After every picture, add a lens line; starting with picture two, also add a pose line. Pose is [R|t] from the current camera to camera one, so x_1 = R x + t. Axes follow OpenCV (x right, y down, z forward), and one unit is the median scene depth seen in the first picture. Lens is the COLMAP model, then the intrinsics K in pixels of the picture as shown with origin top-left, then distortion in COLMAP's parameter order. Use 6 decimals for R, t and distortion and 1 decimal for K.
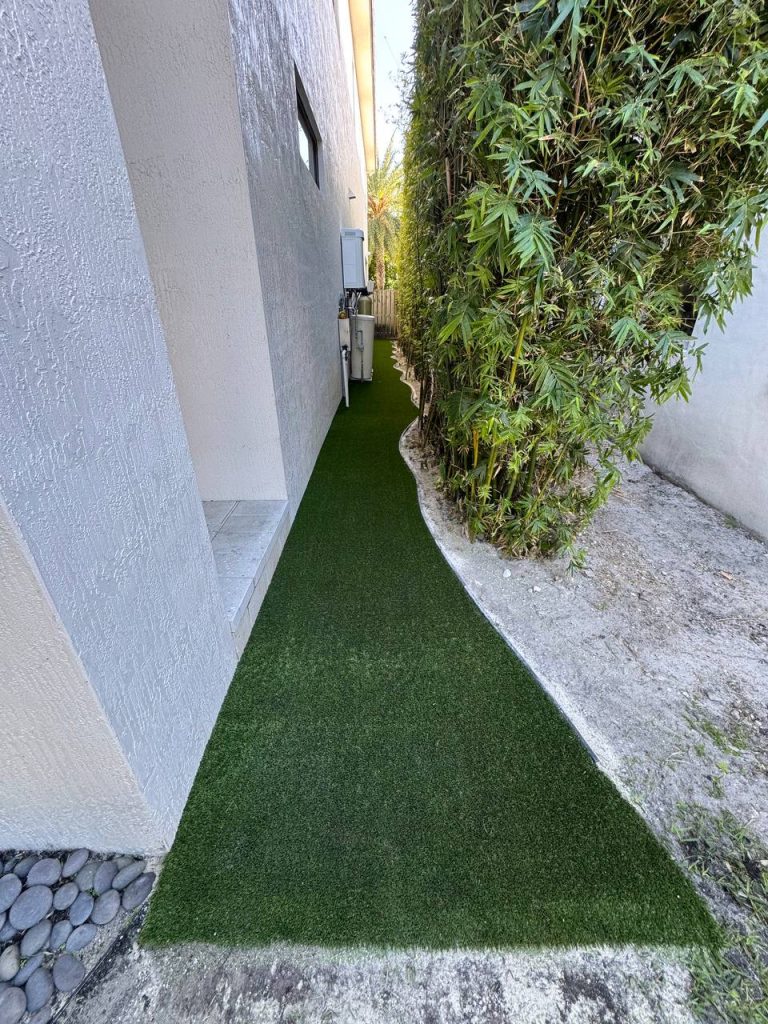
lens RADIAL K [[410.7, 0, 387.0], [0, 410.7, 518.2], [0, 0, 1]] dist [0.001184, -0.001651]
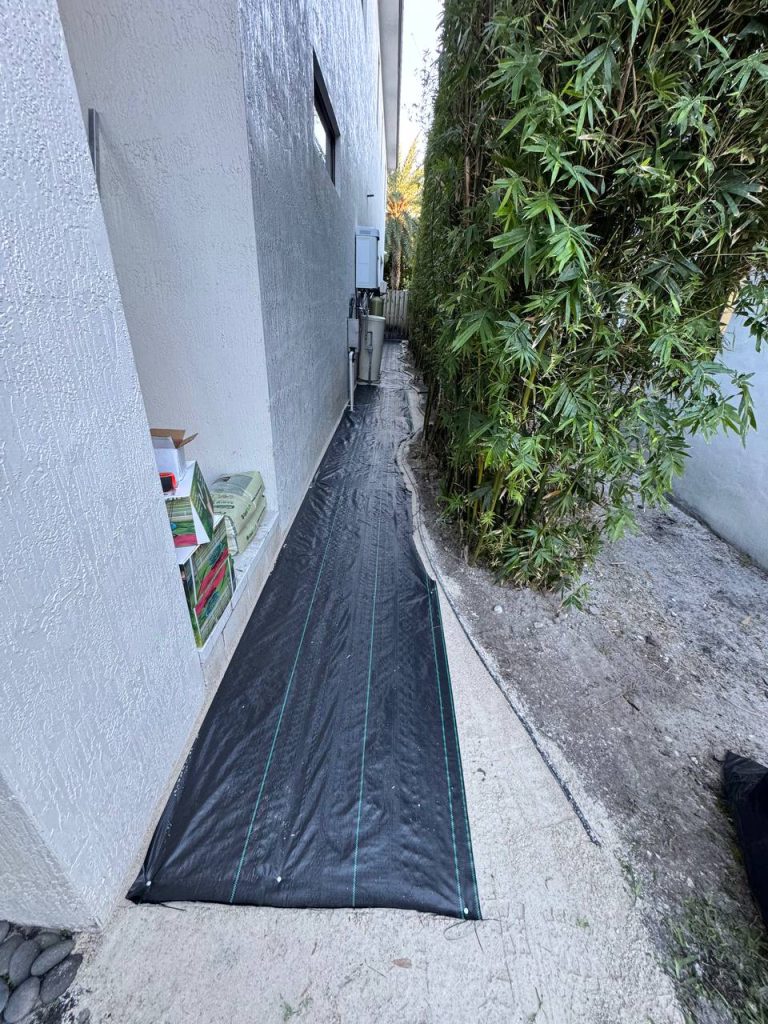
lens RADIAL K [[410.7, 0, 386.2], [0, 410.7, 517.0], [0, 0, 1]] dist [0.001184, -0.001651]
pose [[0.998210, 0.059630, -0.004664, 0.012771], [-0.059637, 0.998219, -0.001381, -0.051263], [0.004574, 0.001656, 0.999988, 0.067145]]
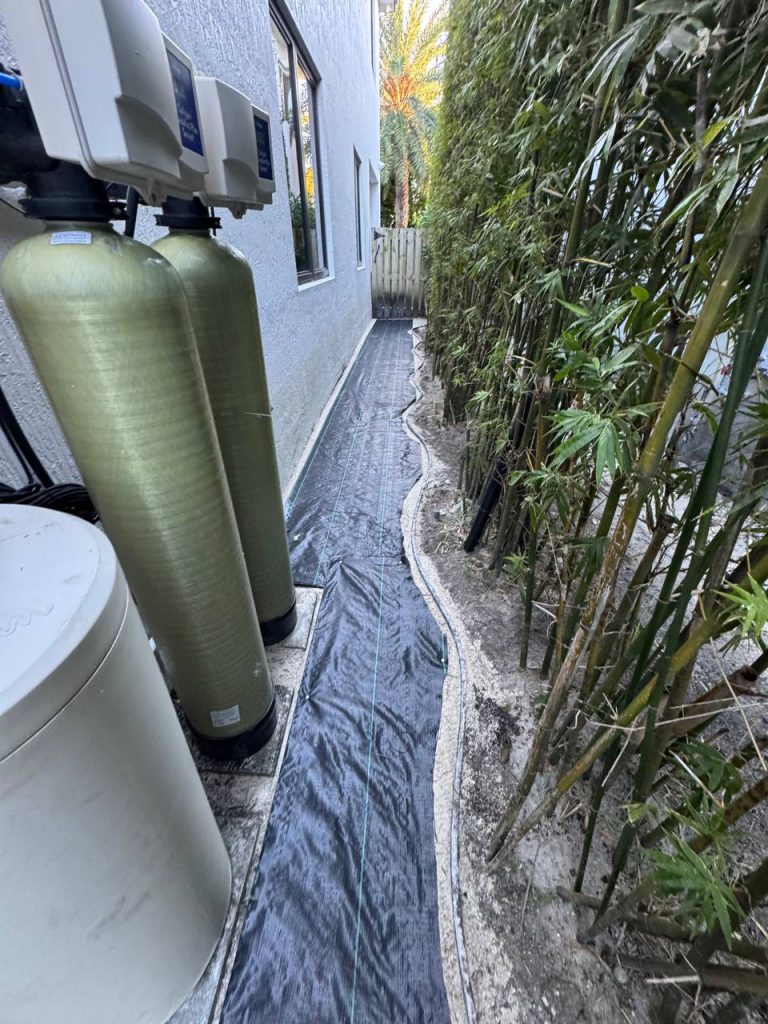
lens RADIAL K [[410.7, 0, 370.3], [0, 410.7, 494.0], [0, 0, 1]] dist [0.001184, -0.001651]
pose [[0.996095, 0.035462, -0.080848, 0.042190], [-0.031034, 0.997983, 0.055379, -1.760174], [0.082649, -0.052653, 0.995187, 3.277395]]
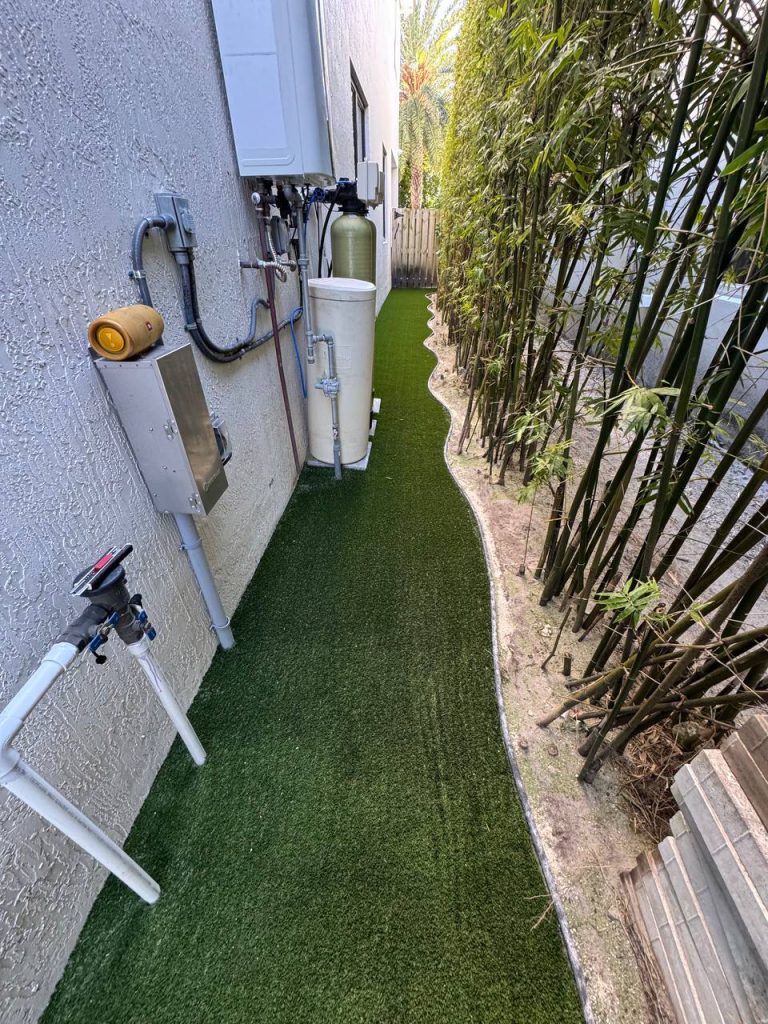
lens RADIAL K [[410.7, 0, 381.3], [0, 410.7, 502.3], [0, 0, 1]] dist [0.001184, -0.001651]
pose [[0.996166, 0.044690, -0.075204, 0.016758], [-0.036719, 0.993876, 0.104219, -1.235843], [0.079401, -0.101058, 0.991707, 2.326409]]
